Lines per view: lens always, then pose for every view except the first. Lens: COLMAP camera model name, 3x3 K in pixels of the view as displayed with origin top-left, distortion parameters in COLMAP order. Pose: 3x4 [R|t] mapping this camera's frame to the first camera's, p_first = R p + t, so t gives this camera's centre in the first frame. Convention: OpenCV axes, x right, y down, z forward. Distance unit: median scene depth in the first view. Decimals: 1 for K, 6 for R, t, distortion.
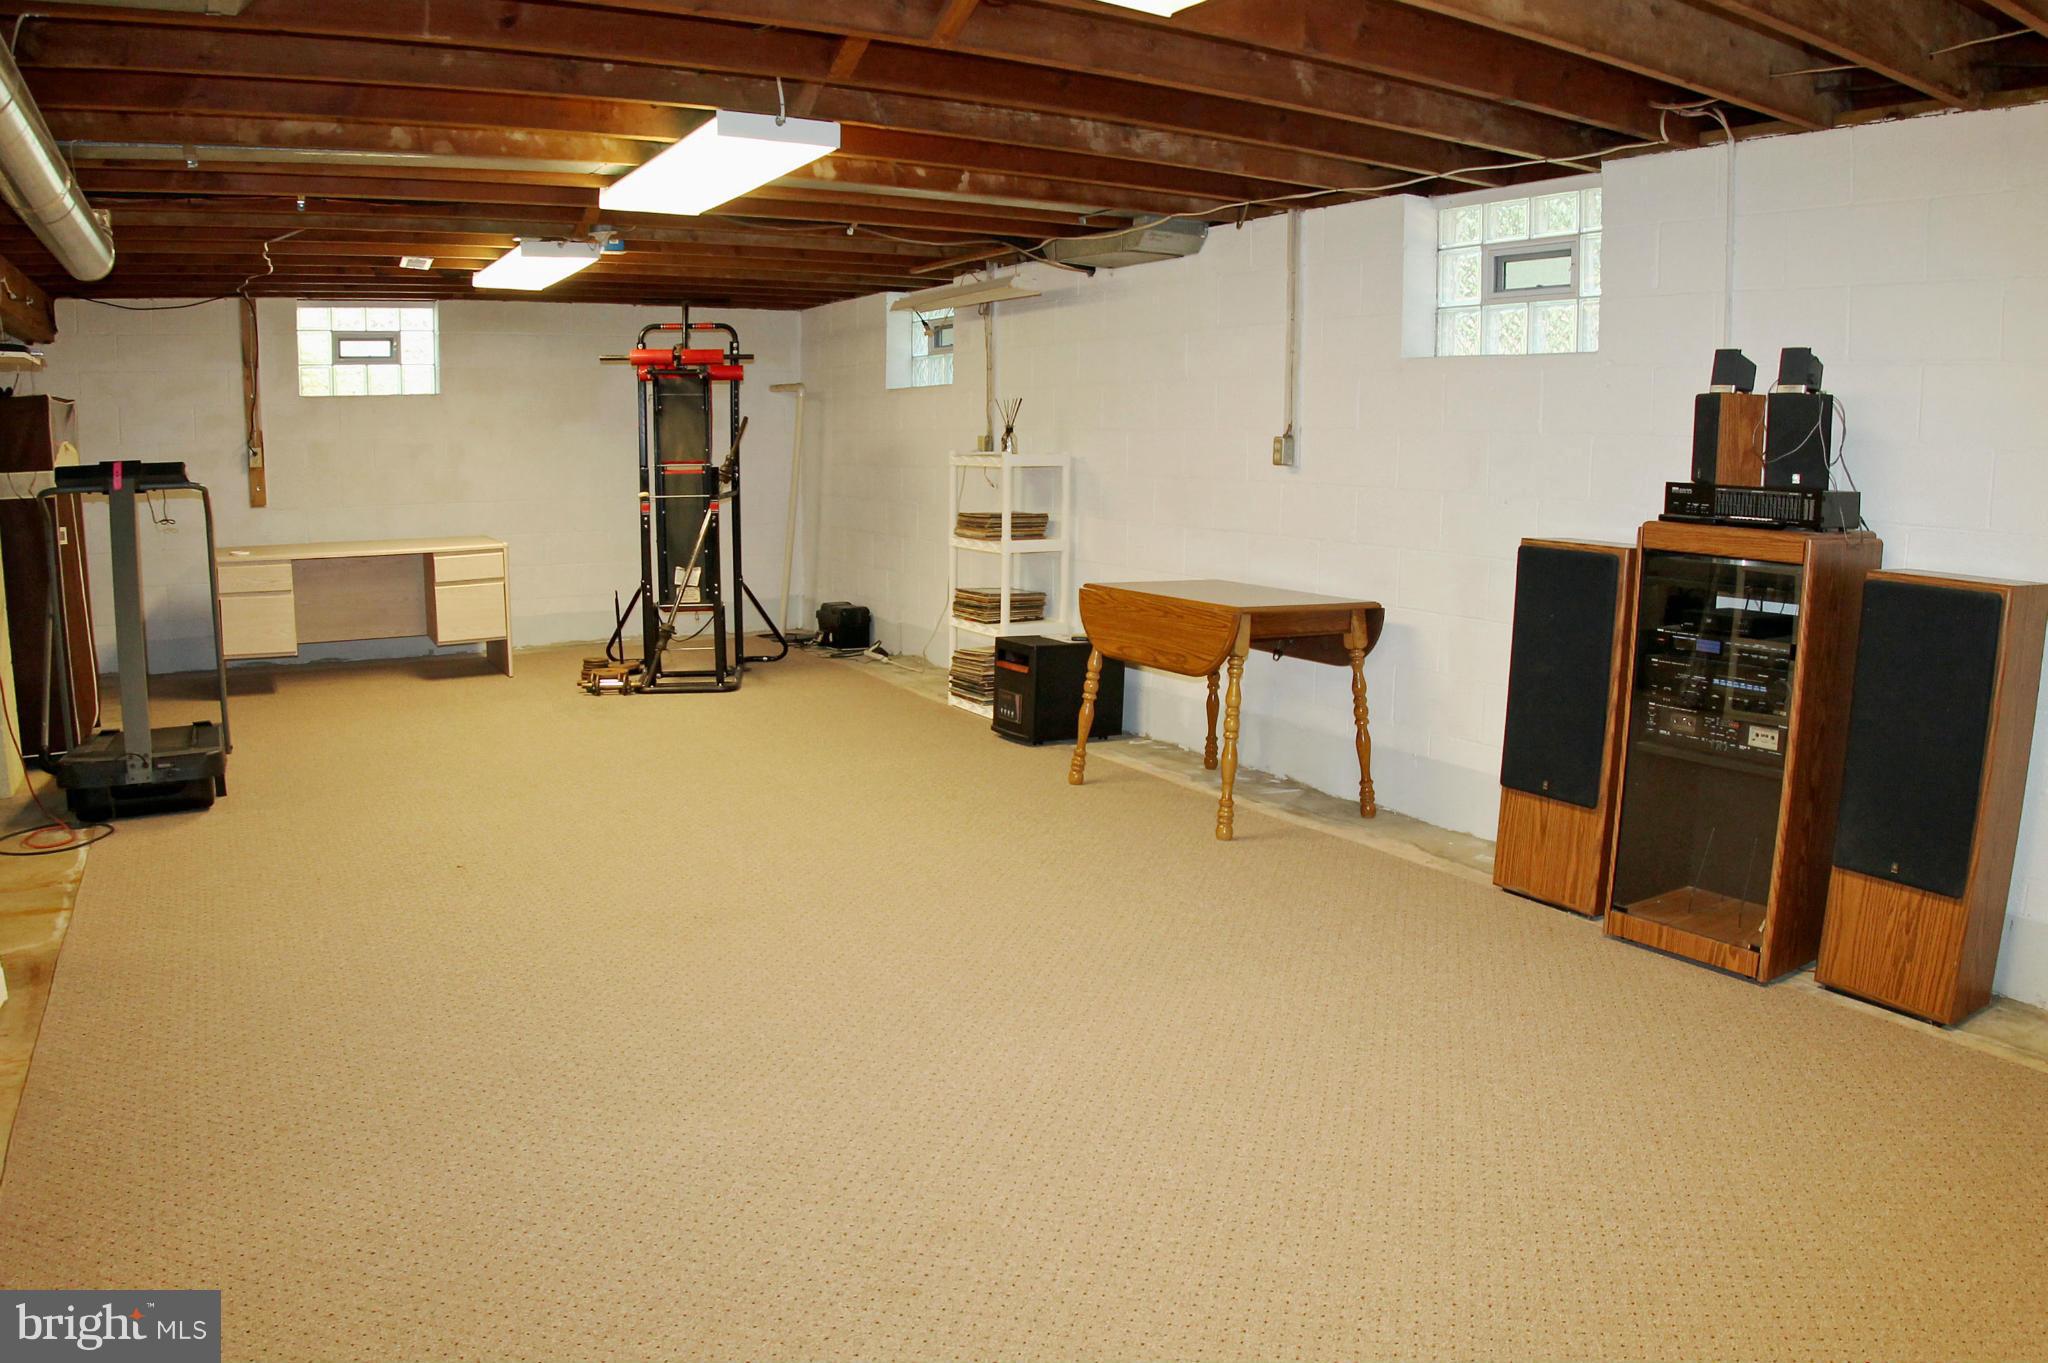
lens RADIAL K [[1416.0, 0, 1013.5], [0, 1416.0, 678.4], [0, 0, 1]] dist [-0.228774, 0.087388]
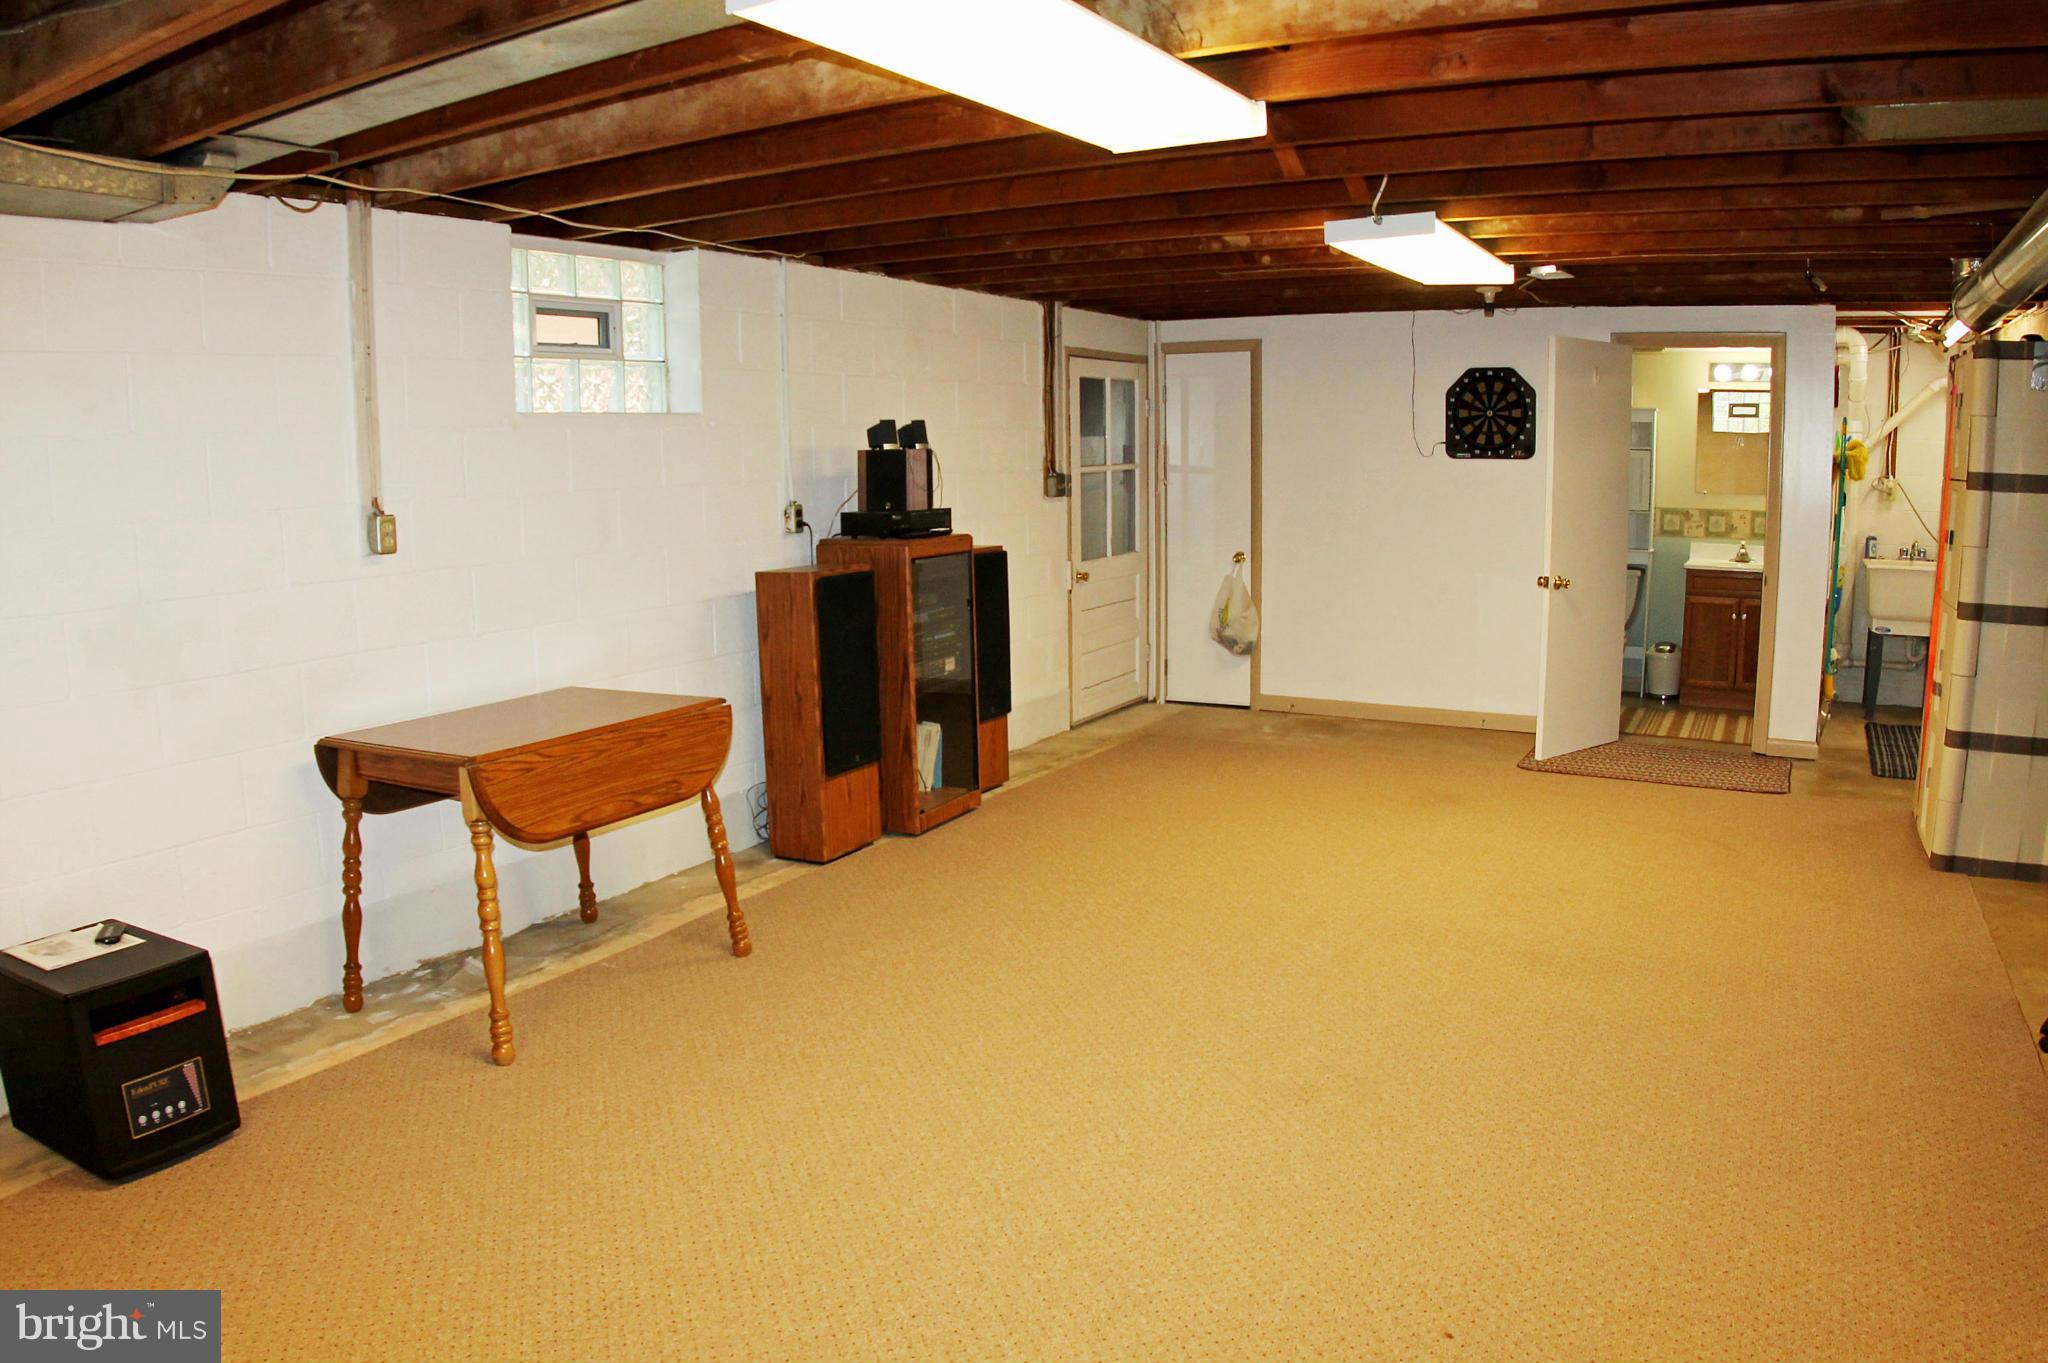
lens RADIAL K [[1416.0, 0, 1013.5], [0, 1416.0, 678.4], [0, 0, 1]] dist [-0.228774, 0.087388]
pose [[-0.492595, -0.138952, 0.859094, -0.652320], [0.150916, 0.958575, 0.241575, -0.234882], [-0.857073, 0.248650, -0.451219, 1.170321]]
